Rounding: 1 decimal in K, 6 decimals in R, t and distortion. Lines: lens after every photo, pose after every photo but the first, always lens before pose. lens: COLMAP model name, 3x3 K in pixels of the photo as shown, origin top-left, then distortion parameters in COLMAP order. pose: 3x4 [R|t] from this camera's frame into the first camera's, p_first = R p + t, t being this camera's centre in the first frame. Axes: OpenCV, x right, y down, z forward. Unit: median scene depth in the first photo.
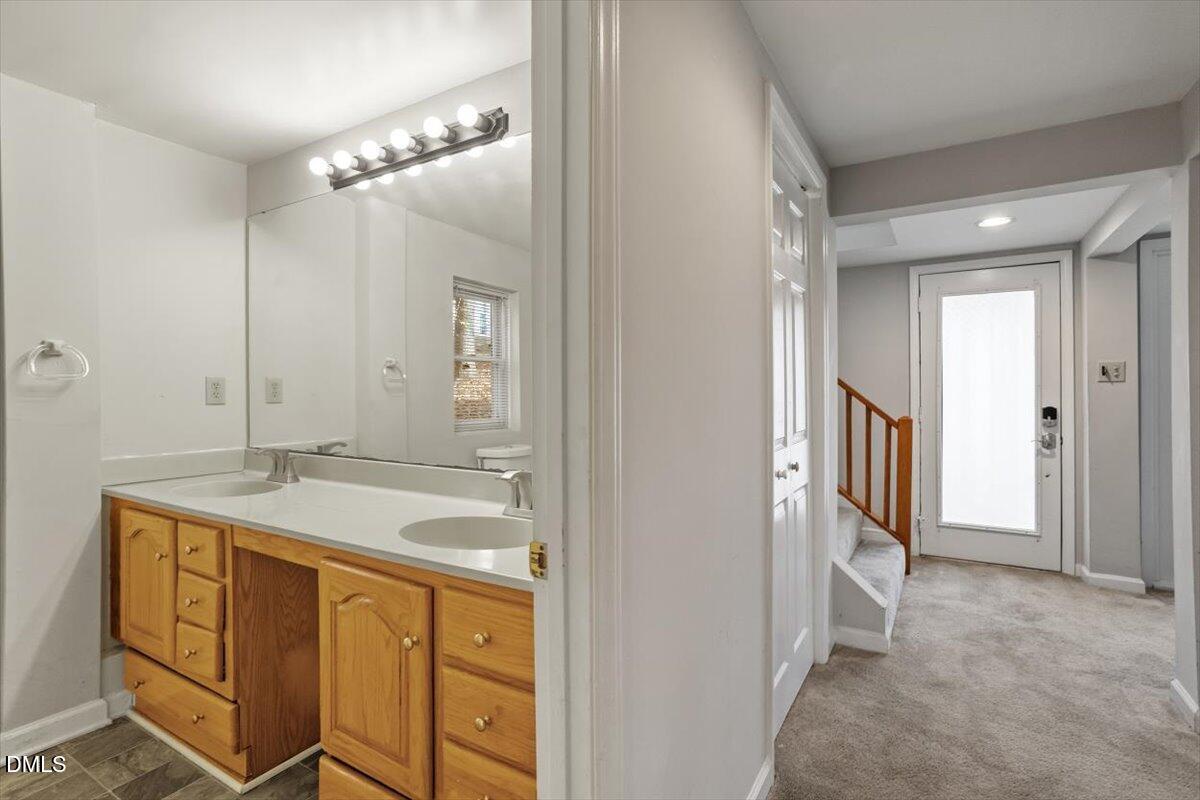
lens RADIAL K [[571.4, 0, 596.7], [0, 571.4, 398.9], [0, 0, 1]] dist [-0.046238, 0.026785]
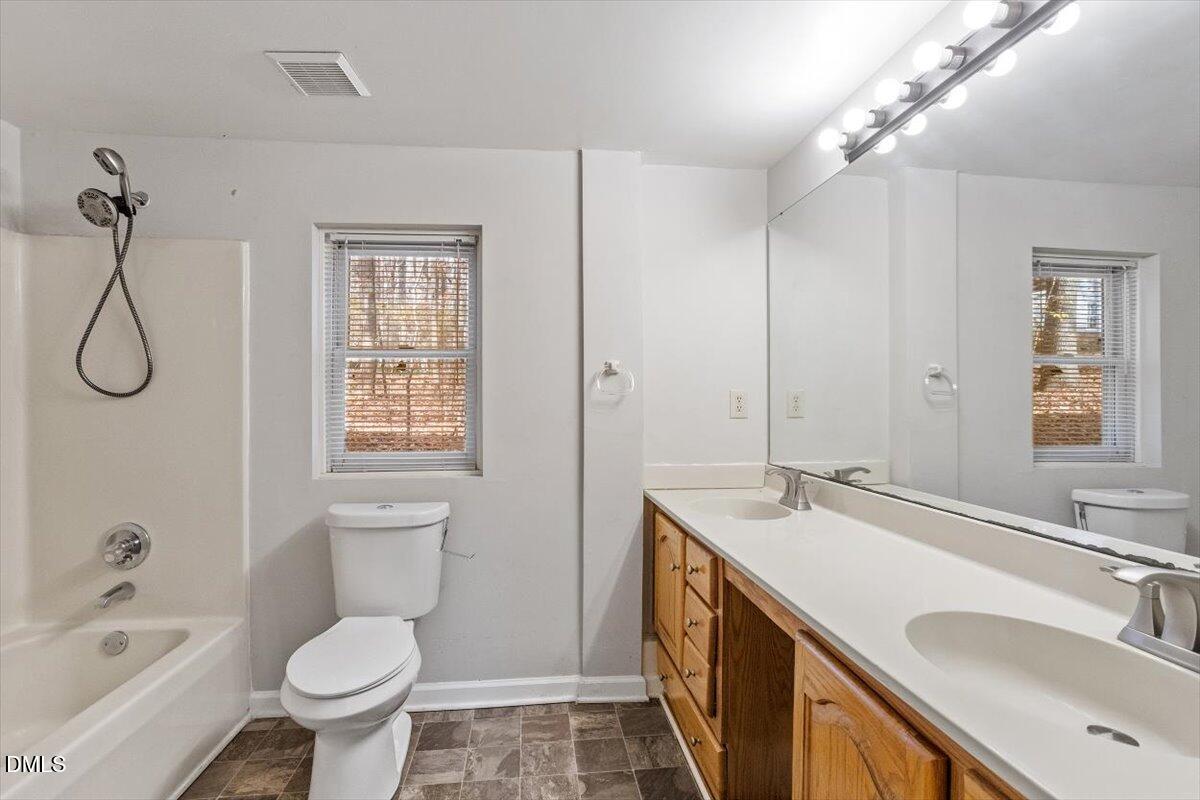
lens RADIAL K [[571.4, 0, 596.7], [0, 571.4, 398.9], [0, 0, 1]] dist [-0.046238, 0.026785]
pose [[0.605189, 0.004280, -0.796071, -0.033149], [-0.016989, 0.999827, -0.007540, -0.014317], [0.795901, 0.018088, 0.605157, 0.225844]]
